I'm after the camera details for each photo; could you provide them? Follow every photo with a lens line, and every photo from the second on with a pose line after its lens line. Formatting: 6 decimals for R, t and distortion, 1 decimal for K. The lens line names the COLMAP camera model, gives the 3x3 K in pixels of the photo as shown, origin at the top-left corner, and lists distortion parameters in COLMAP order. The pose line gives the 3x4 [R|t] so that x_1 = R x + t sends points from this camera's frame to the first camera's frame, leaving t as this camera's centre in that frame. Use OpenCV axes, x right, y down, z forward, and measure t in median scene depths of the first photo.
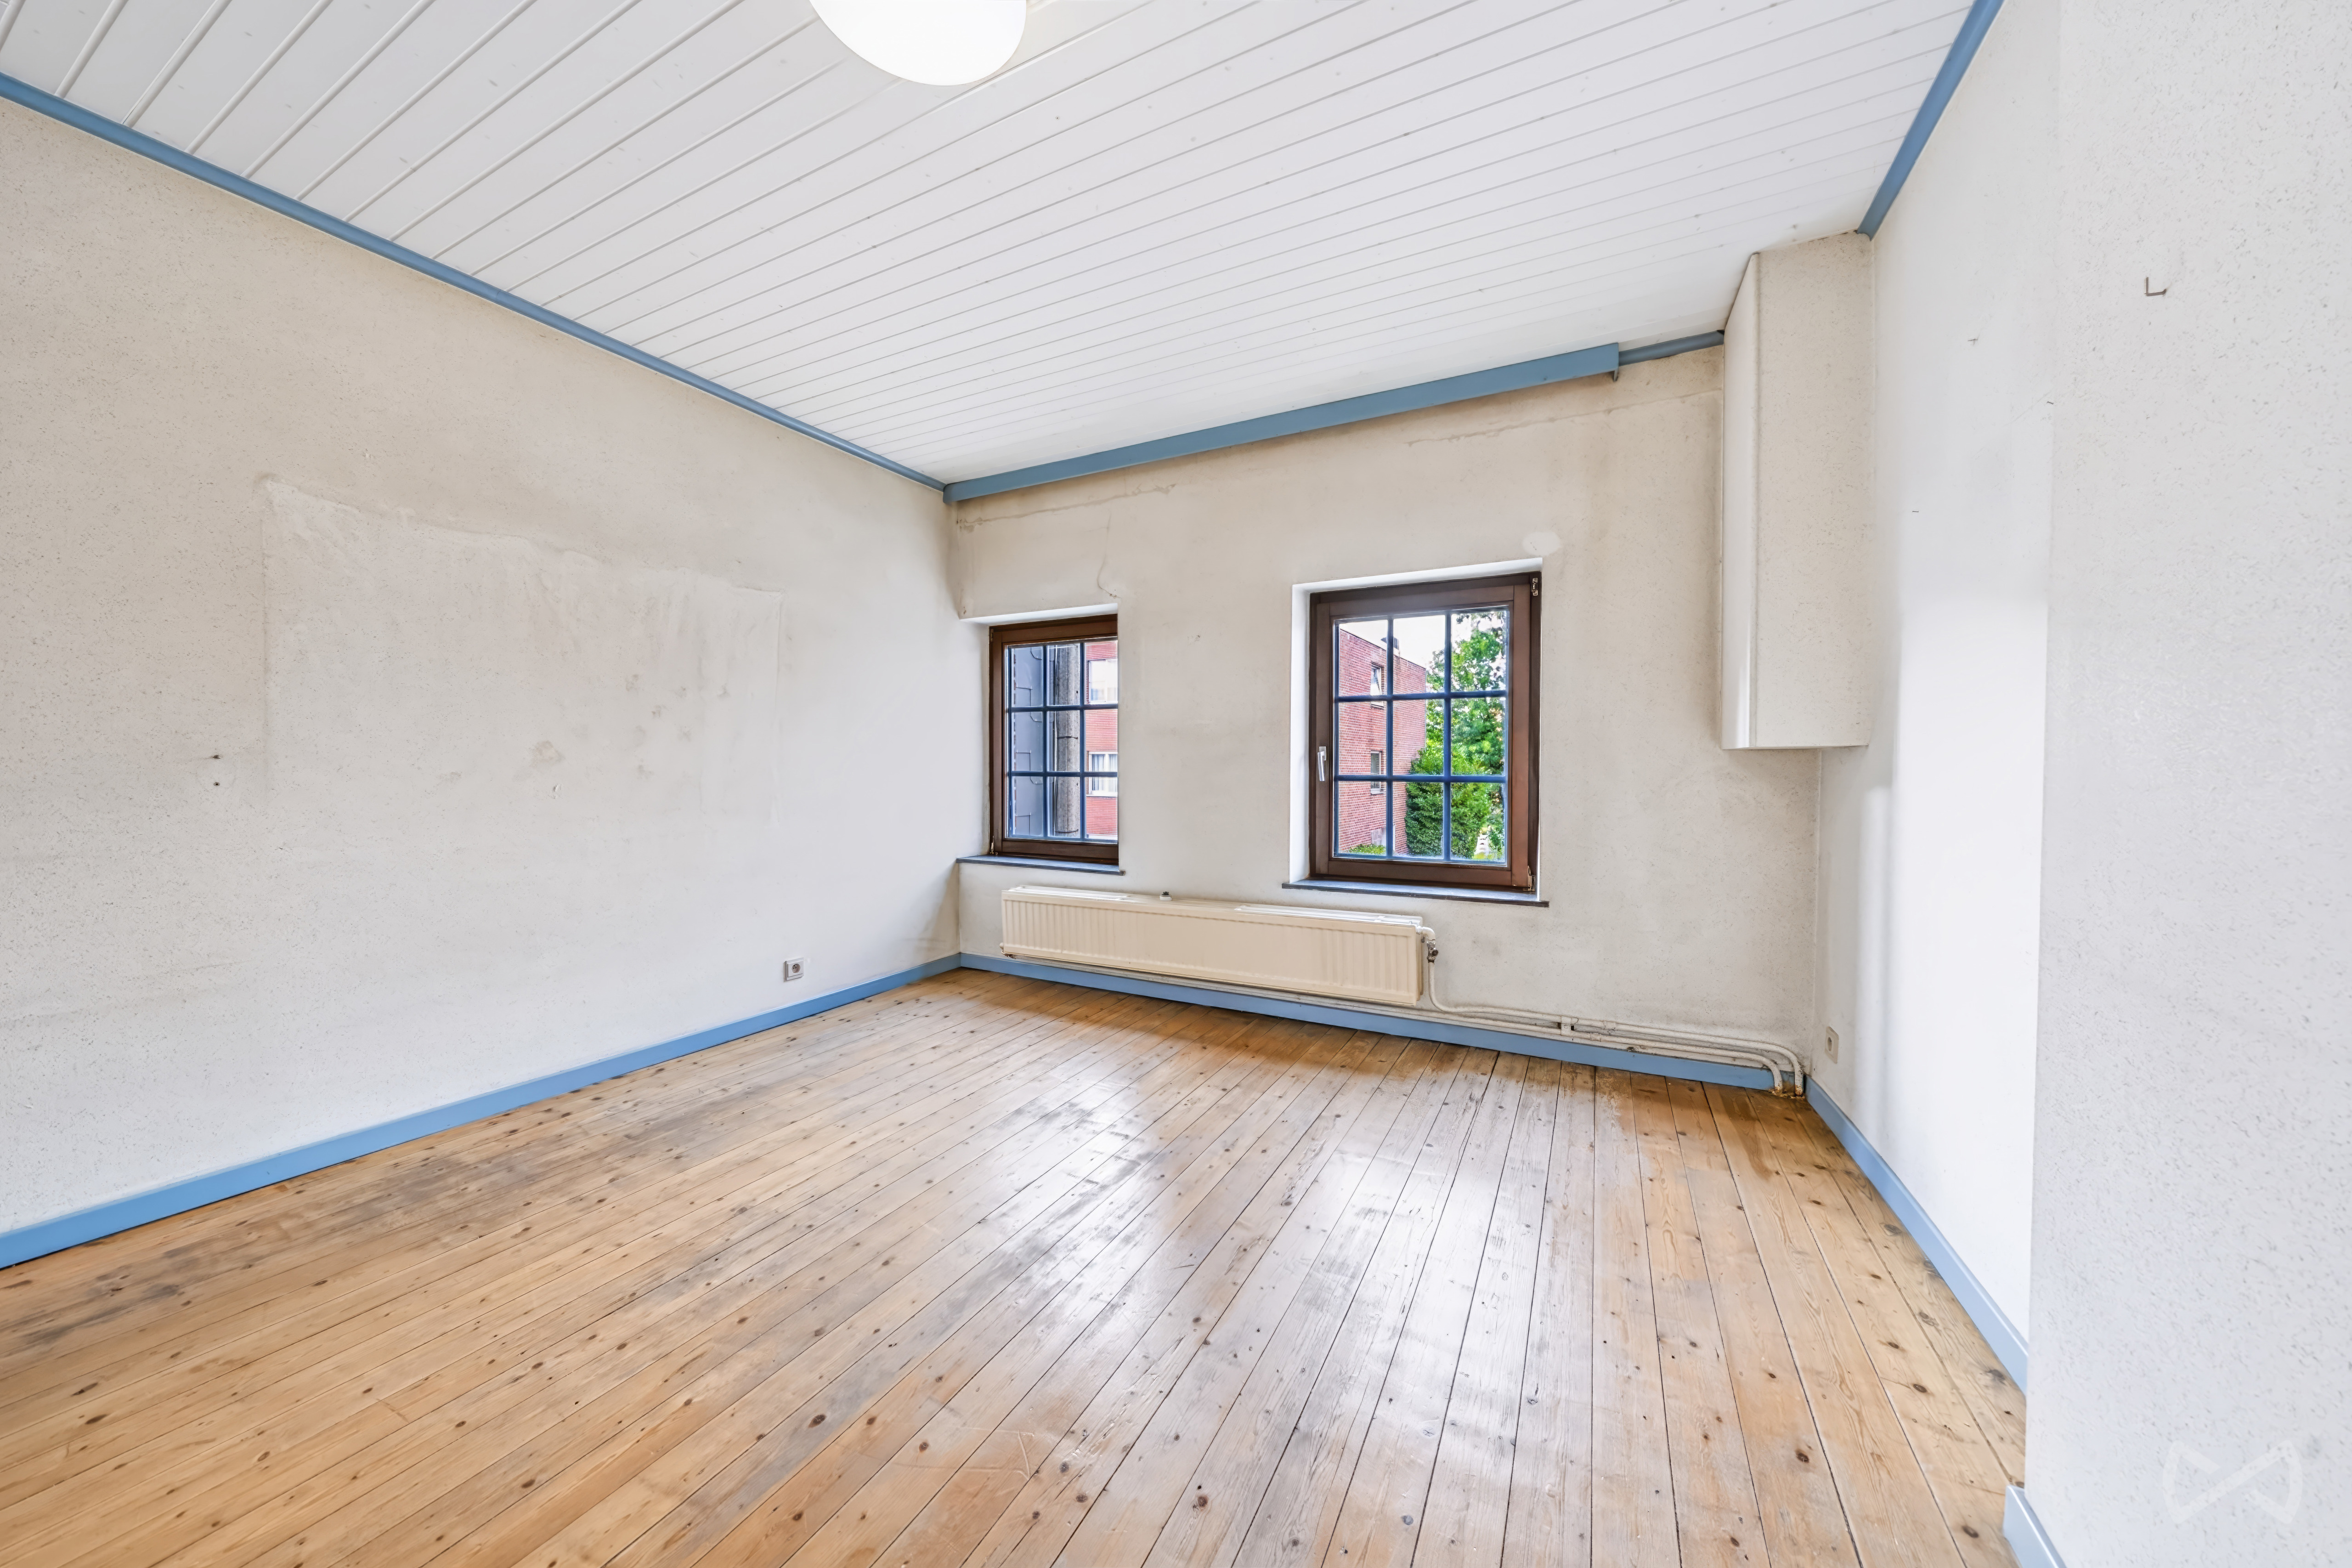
lens RADIAL K [[801.6, 0, 1179.2], [0, 801.6, 777.9], [0, 0, 1]] dist [-0.005736, 0.000616]
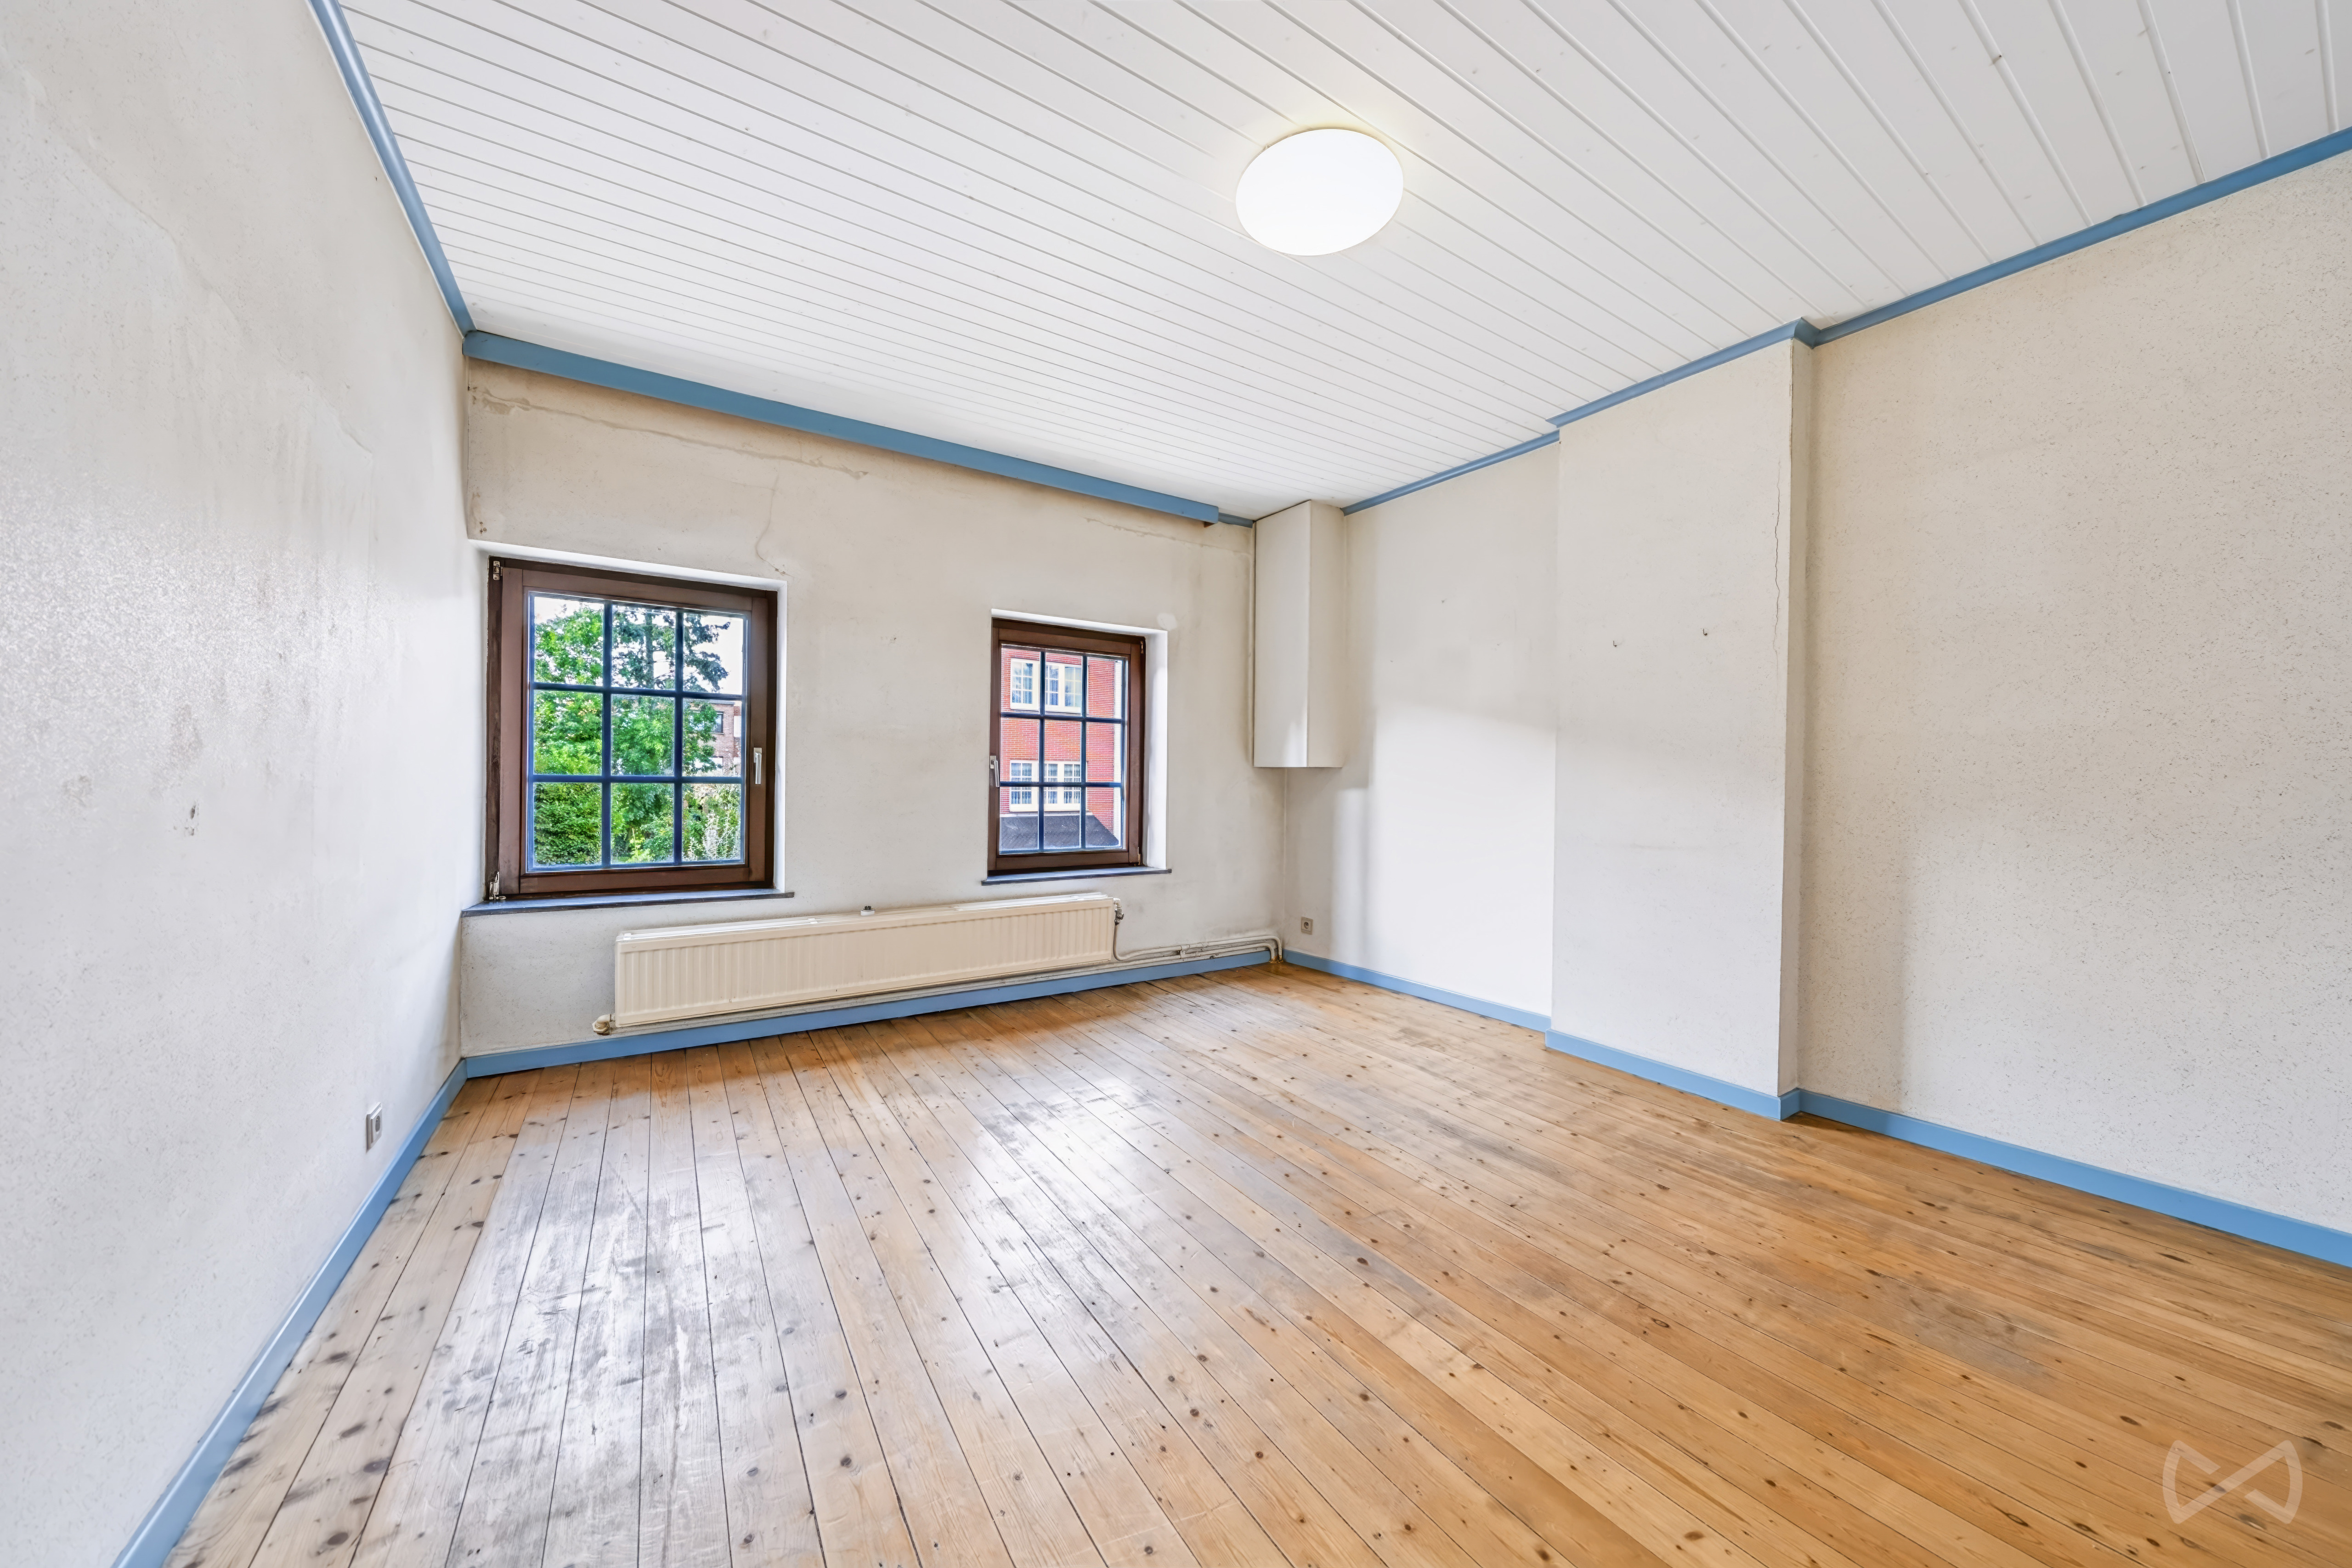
lens RADIAL K [[801.6, 0, 1179.3], [0, 801.6, 783.5], [0, 0, 1]] dist [-0.005736, 0.000616]
pose [[0.495731, -0.002374, 0.868473, -0.728069], [0.000709, 0.999997, 0.002329, -0.003941], [-0.868476, -0.000539, 0.495731, 0.244686]]
